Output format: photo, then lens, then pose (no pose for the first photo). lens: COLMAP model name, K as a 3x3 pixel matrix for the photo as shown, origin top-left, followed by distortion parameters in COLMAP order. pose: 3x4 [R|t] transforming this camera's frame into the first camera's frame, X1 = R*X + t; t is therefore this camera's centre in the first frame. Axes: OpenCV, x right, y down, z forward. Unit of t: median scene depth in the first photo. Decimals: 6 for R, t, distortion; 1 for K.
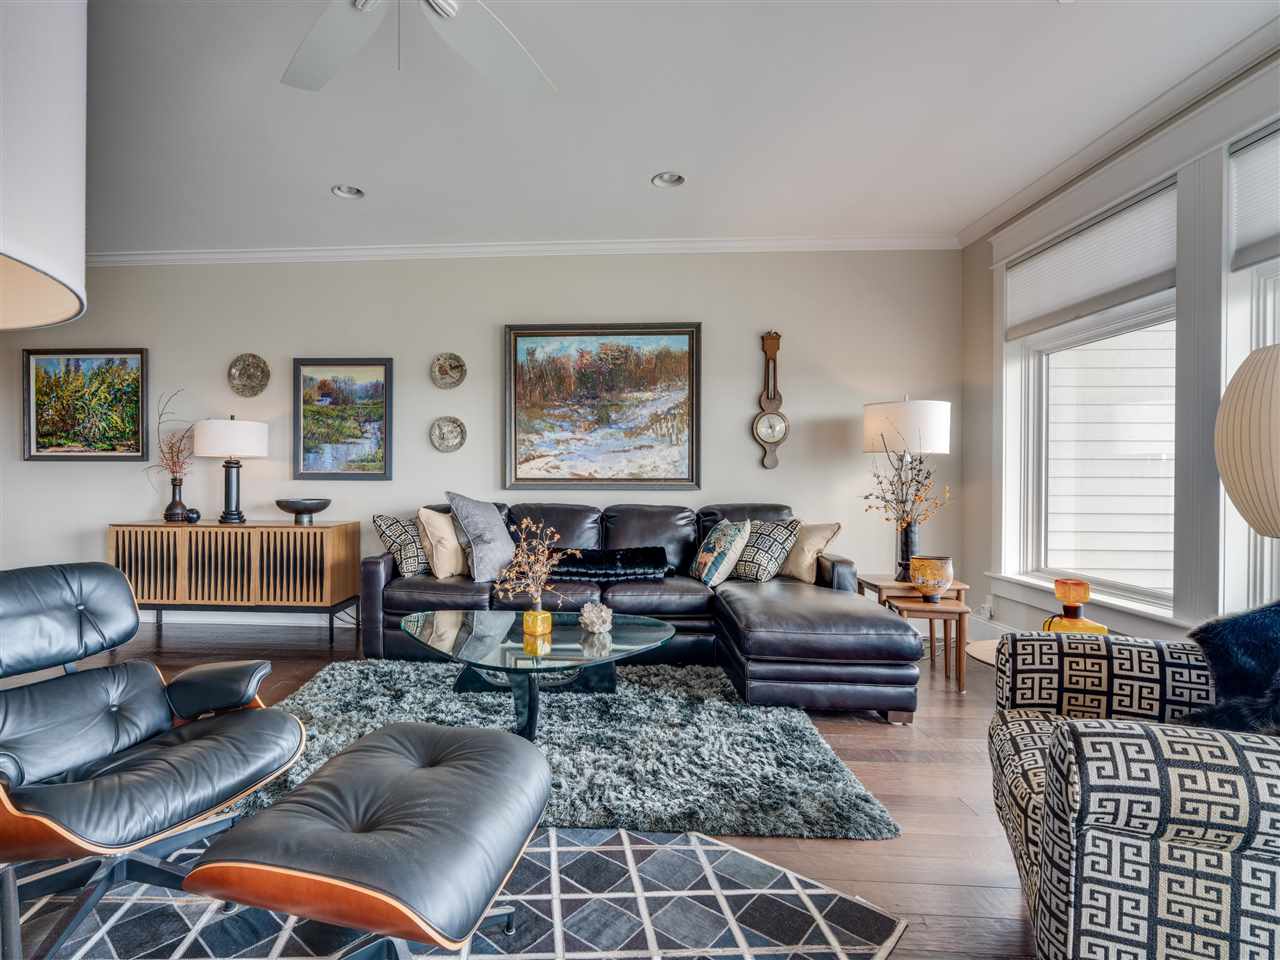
lens RADIAL K [[646.4, 0, 560.0], [0, 646.4, 478.3], [0, 0, 1]] dist [-0.005195, 0.000118]
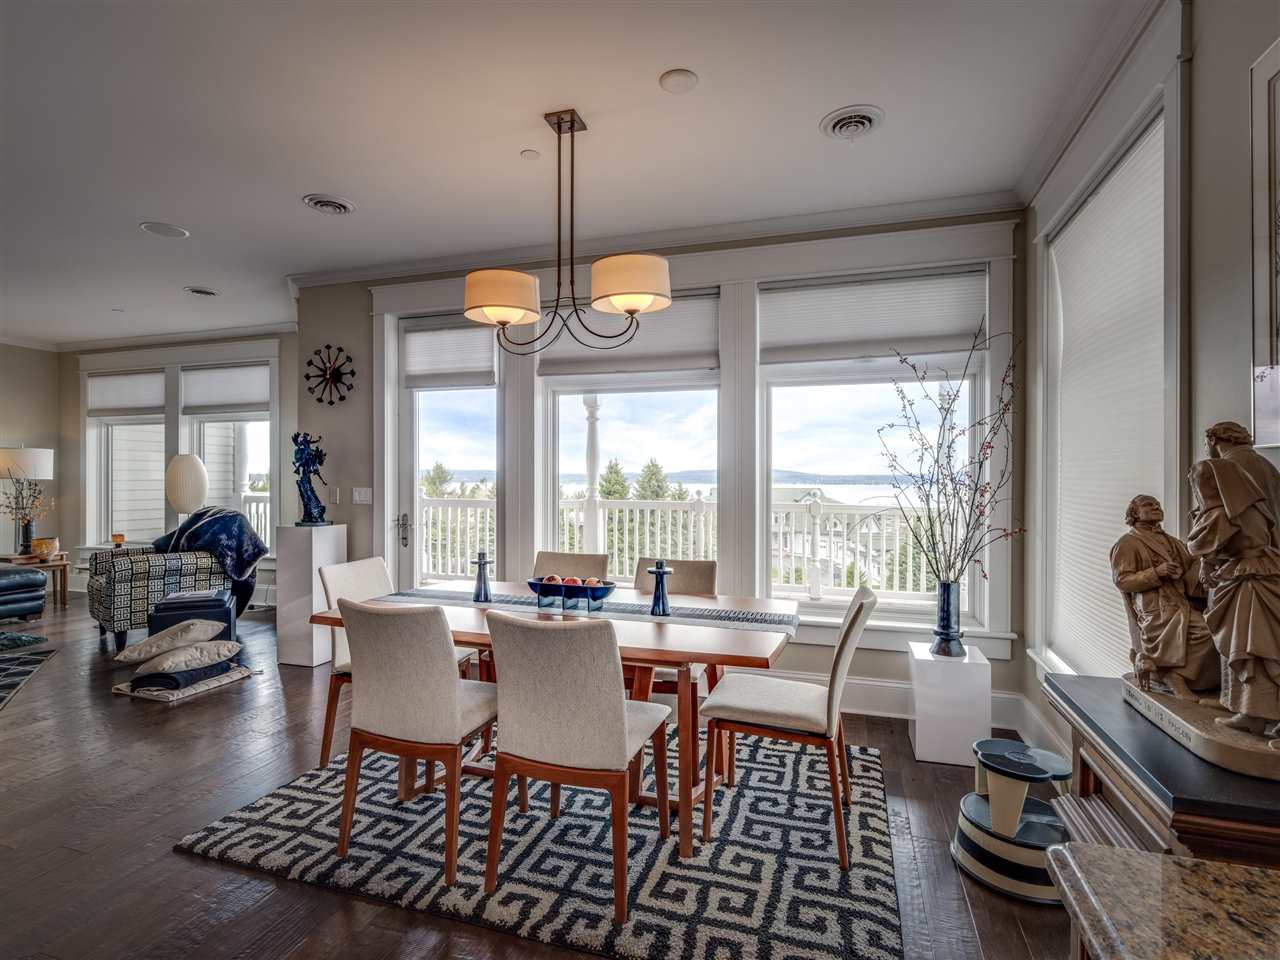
lens RADIAL K [[646.4, 0, 636.3], [0, 646.4, 481.4], [0, 0, 1]] dist [-0.005195, 0.000118]
pose [[0.248898, -0.004935, 0.968517, -0.577474], [0.002053, 0.999987, 0.004567, -0.032023], [-0.968528, 0.000852, 0.248905, -0.802165]]
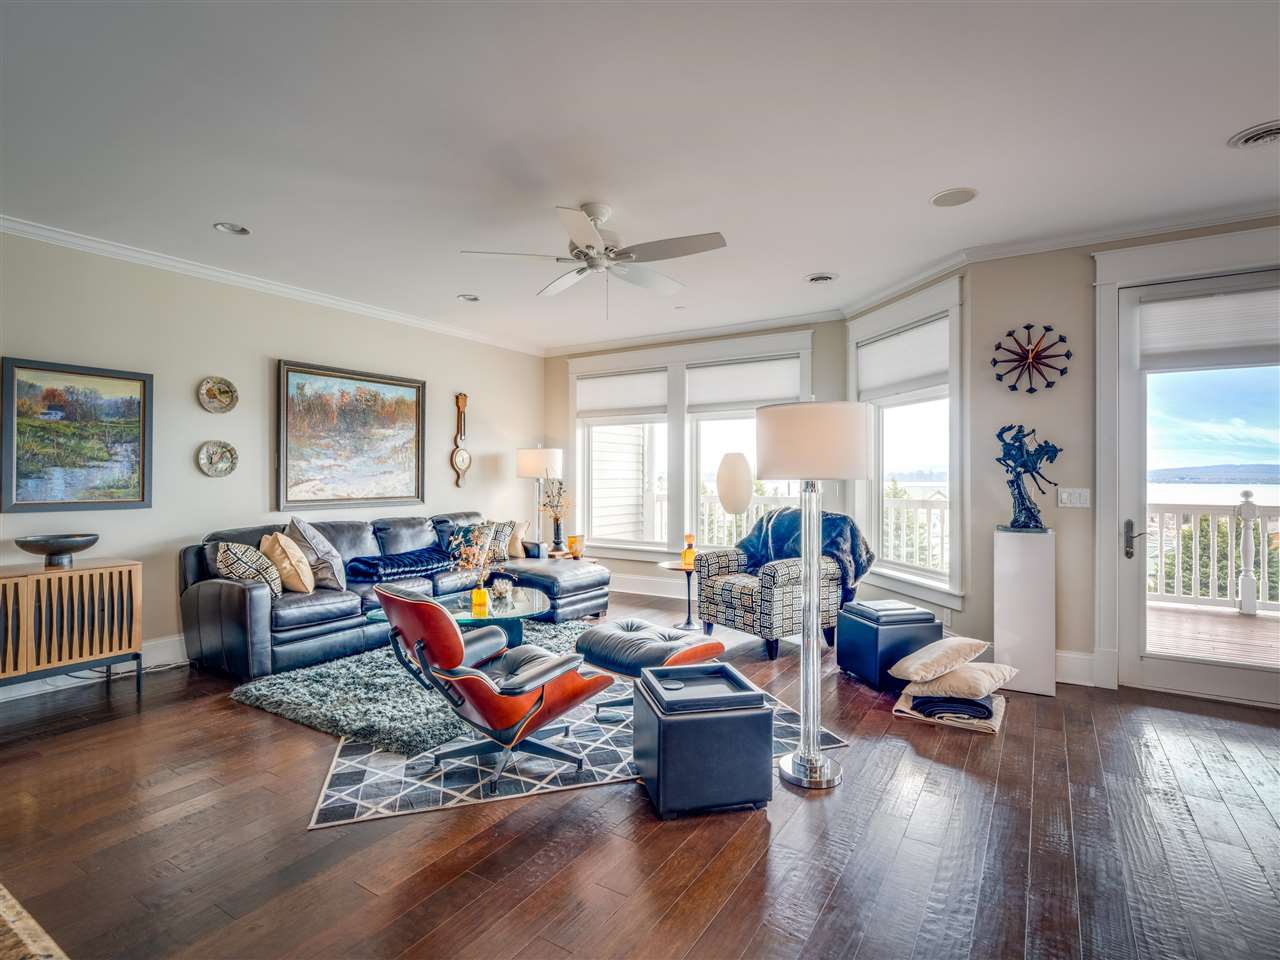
lens RADIAL K [[646.4, 0, 635.3], [0, 646.4, 473.0], [0, 0, 1]] dist [-0.005195, 0.000118]
pose [[0.481112, -0.000556, 0.876659, -0.749352], [0.006957, 0.999971, -0.003183, -0.039577], [-0.876632, 0.007630, 0.481102, -0.040706]]
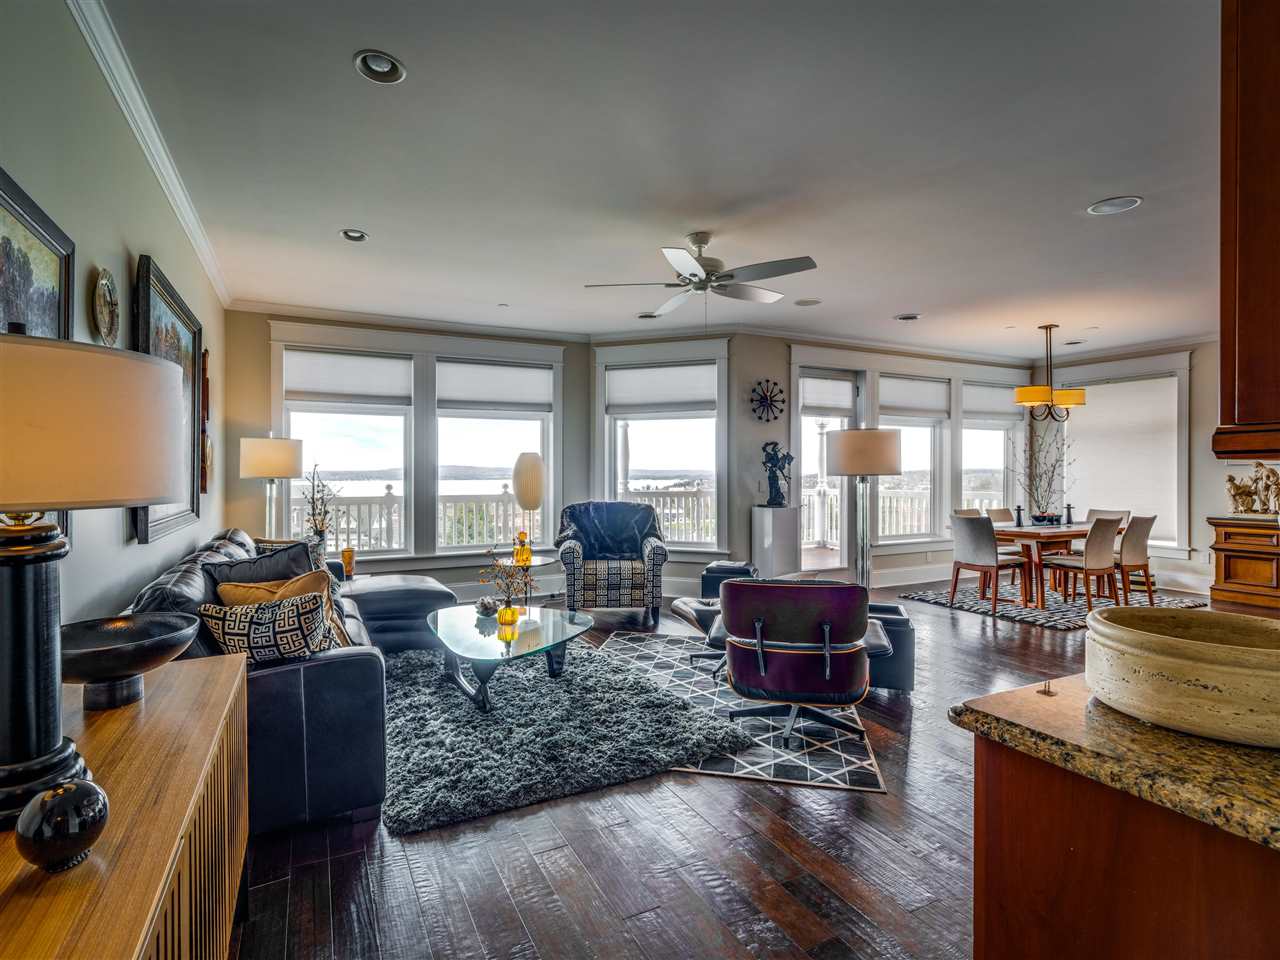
lens RADIAL K [[646.4, 0, 629.4], [0, 646.4, 475.9], [0, 0, 1]] dist [-0.005195, 0.000118]
pose [[-0.498533, -0.003850, 0.866862, -0.801188], [0.007695, 0.999931, 0.008866, -0.044202], [-0.866836, 0.011091, -0.498469, 0.881104]]
